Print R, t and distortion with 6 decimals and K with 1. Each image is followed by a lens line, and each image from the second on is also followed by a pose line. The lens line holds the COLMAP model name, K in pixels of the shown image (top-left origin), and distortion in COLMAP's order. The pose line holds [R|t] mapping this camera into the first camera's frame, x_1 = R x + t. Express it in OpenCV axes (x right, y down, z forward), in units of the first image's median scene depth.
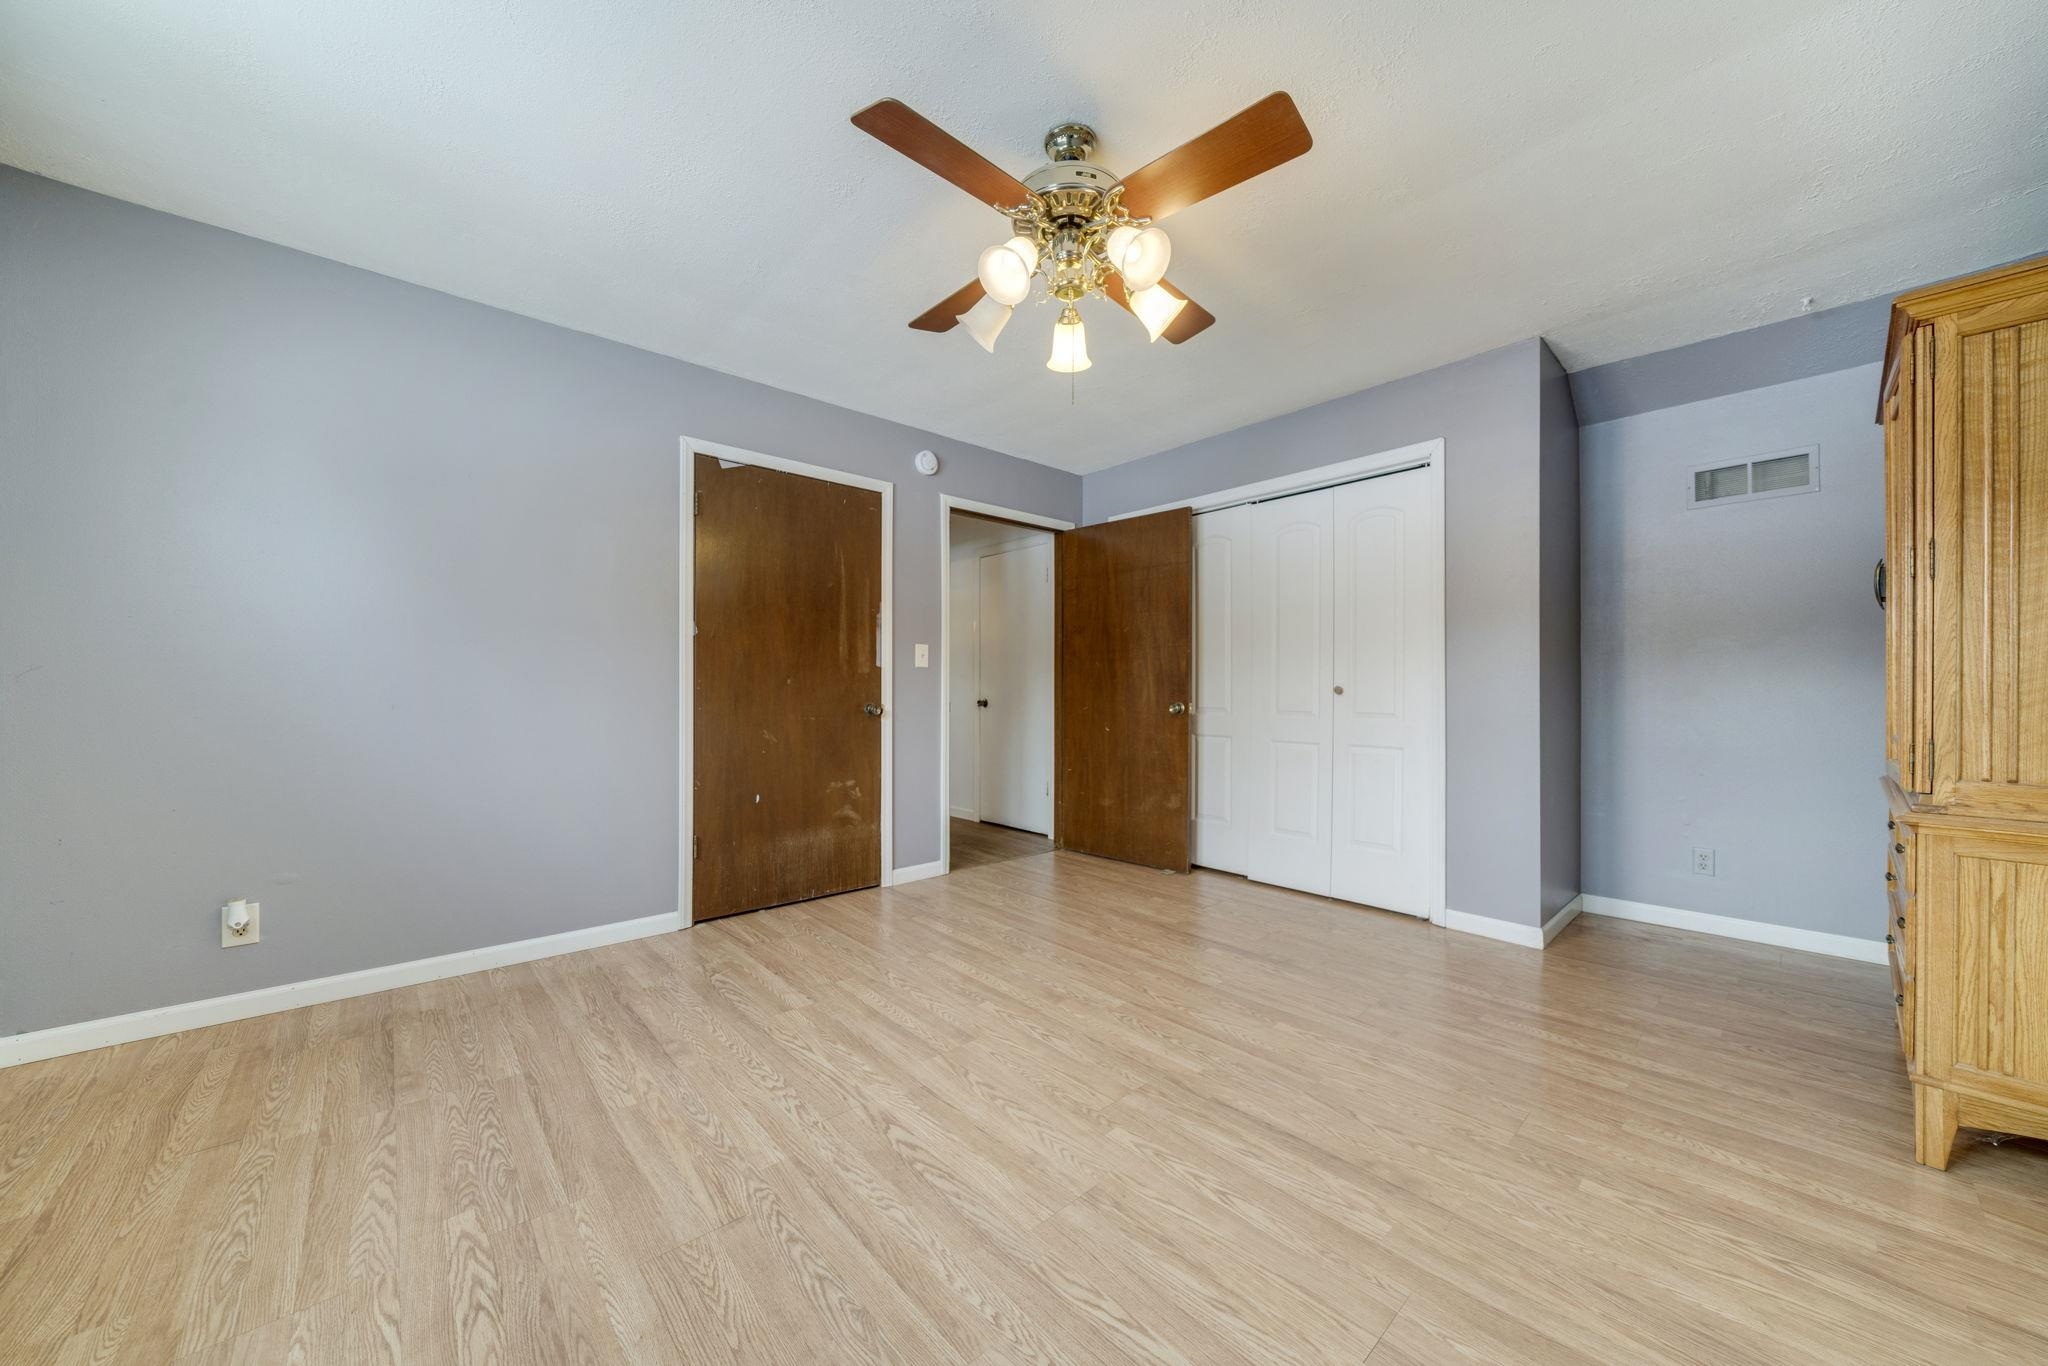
lens RADIAL K [[727.7, 0, 1034.8], [0, 727.7, 675.5], [0, 0, 1]] dist [-0.007202, 0.000024]
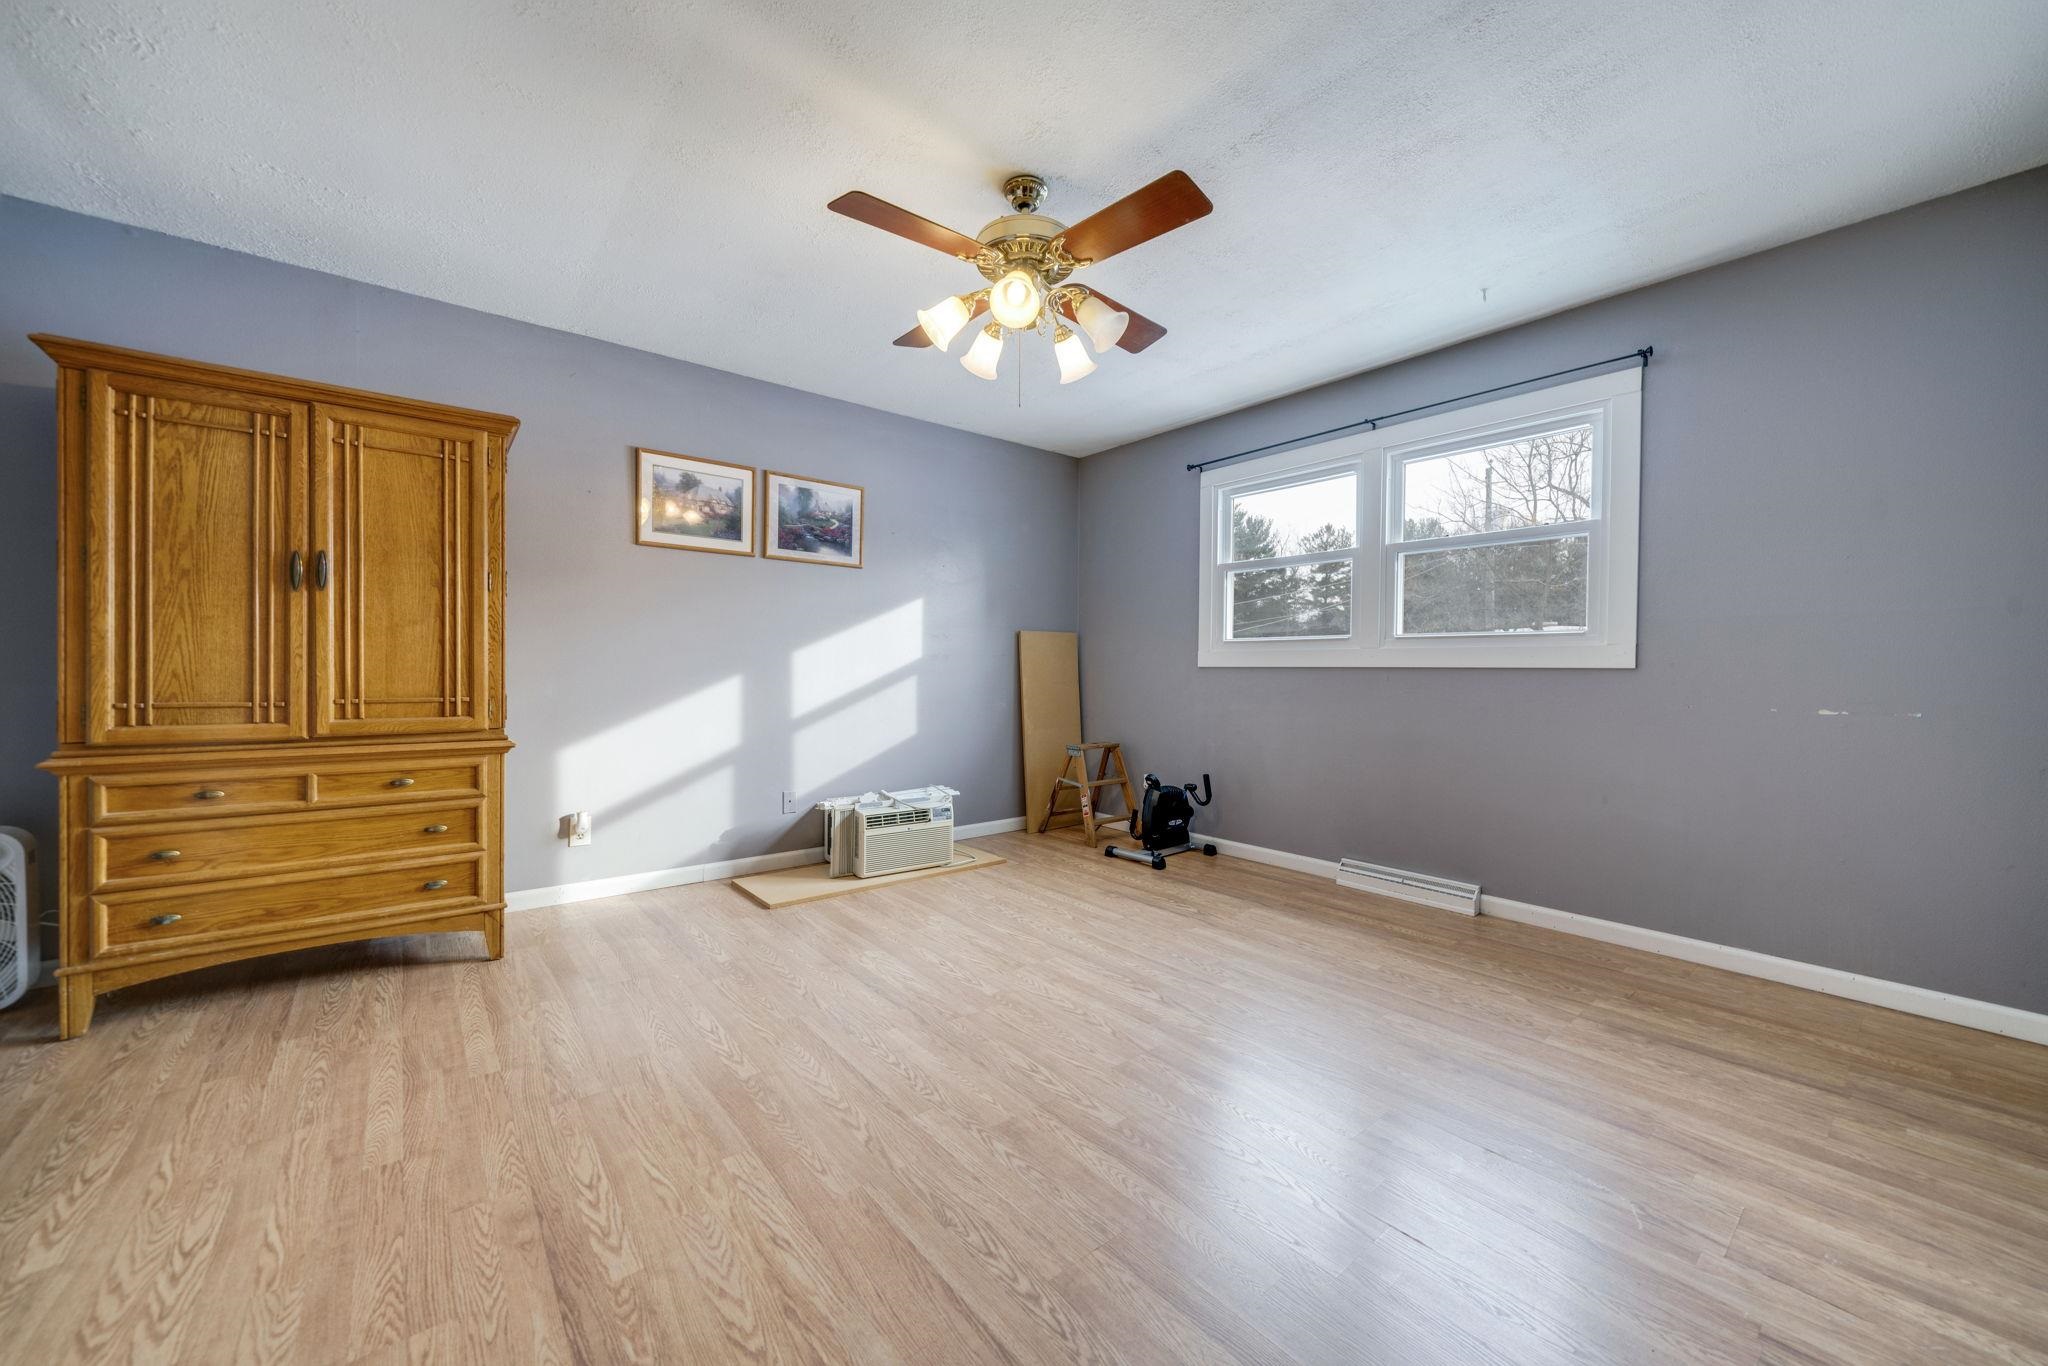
lens RADIAL K [[727.7, 0, 1034.8], [0, 727.7, 675.5], [0, 0, 1]] dist [-0.007202, 0.000024]
pose [[-0.998783, -0.008281, 0.048611, -0.027903], [-0.008559, 0.999948, -0.005500, 0.036797], [-0.048563, -0.005909, -0.998803, 2.135746]]
